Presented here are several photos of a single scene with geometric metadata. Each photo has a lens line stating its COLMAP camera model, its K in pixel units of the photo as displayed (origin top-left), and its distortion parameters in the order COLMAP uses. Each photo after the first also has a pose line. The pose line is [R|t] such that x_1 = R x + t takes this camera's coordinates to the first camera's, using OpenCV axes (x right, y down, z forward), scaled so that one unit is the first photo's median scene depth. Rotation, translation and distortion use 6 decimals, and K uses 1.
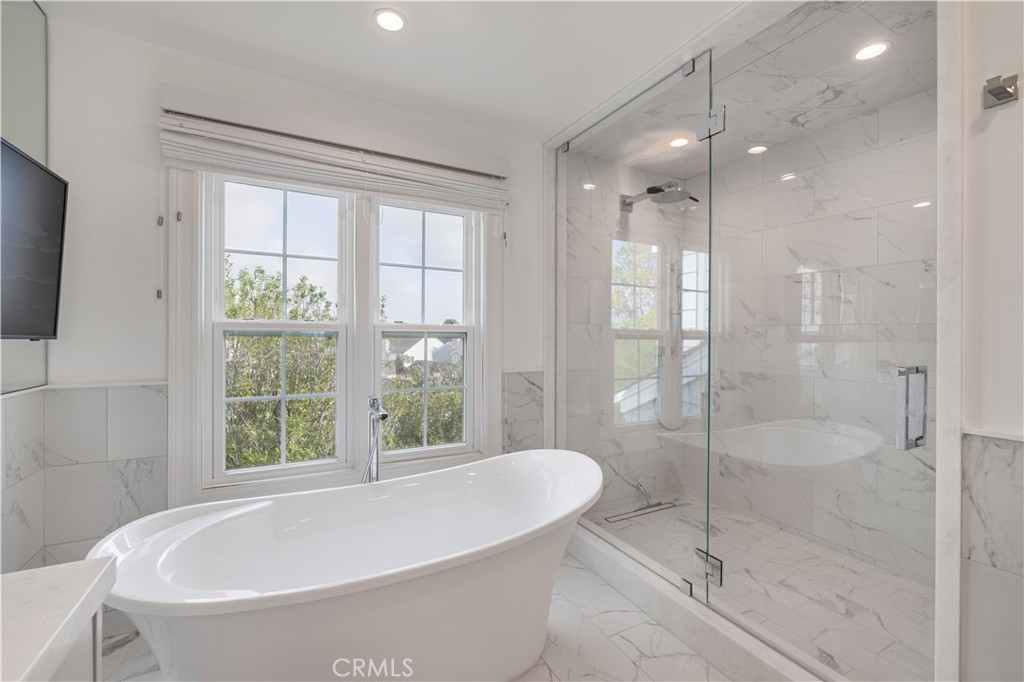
lens RADIAL K [[435.8, 0, 514.9], [0, 435.8, 335.3], [0, 0, 1]] dist [-0.003403, 0.000081]
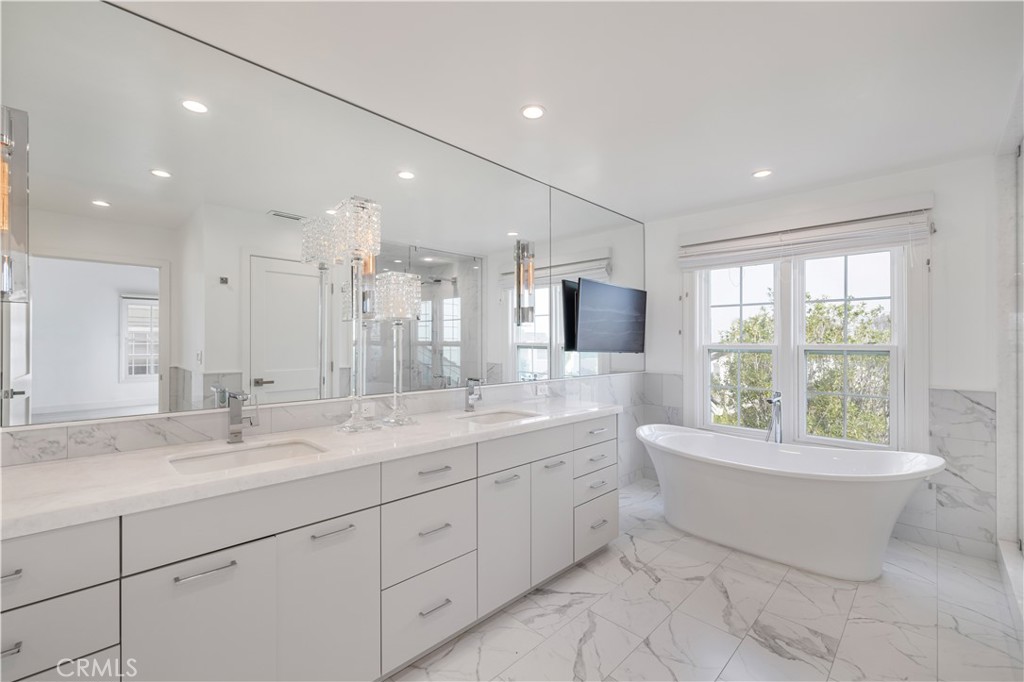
lens RADIAL K [[435.8, 0, 512.8], [0, 435.8, 339.1], [0, 0, 1]] dist [-0.003403, 0.000081]
pose [[0.315588, -0.012086, -0.948819, 0.776997], [0.001211, 0.999923, -0.012335, -0.028498], [0.948896, 0.002744, 0.315578, -0.373738]]
